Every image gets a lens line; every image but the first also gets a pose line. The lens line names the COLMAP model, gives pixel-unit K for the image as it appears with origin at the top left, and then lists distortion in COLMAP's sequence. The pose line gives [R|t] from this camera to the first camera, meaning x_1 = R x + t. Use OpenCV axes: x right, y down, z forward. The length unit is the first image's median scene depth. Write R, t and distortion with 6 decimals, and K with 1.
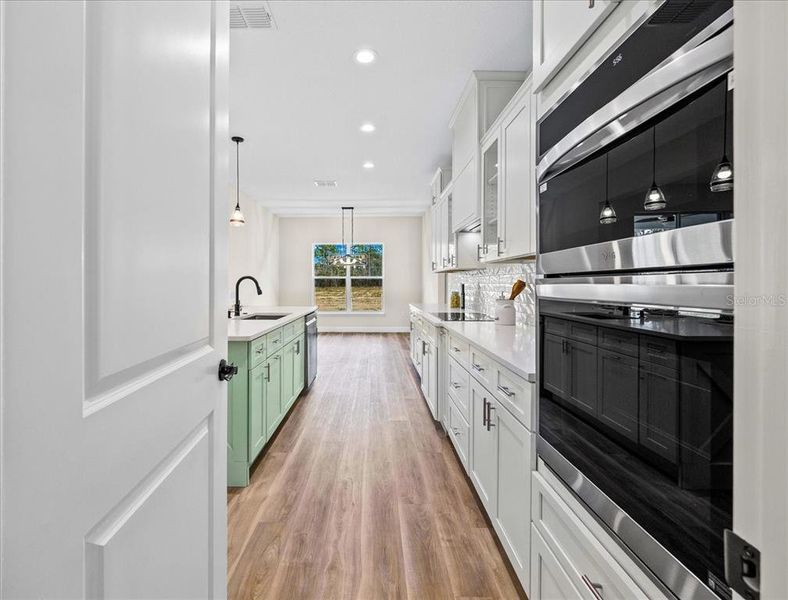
lens RADIAL K [[390.1, 0, 392.7], [0, 390.1, 291.7], [0, 0, 1]] dist [0.002260, 0.000195]
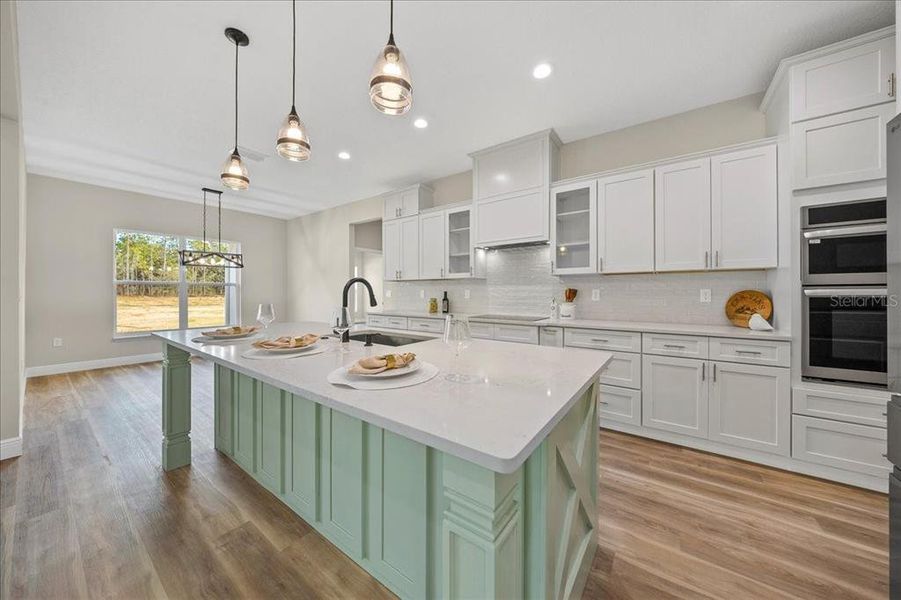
lens RADIAL K [[308.5, 0, 449.4], [0, 308.5, 296.8], [0, 0, 1]] dist [-0.002403, -0.000274]
pose [[0.567362, -0.012835, 0.823368, -1.206590], [0.015575, 0.999867, 0.004854, -0.015406], [-0.823321, 0.010070, 0.567487, 1.006919]]
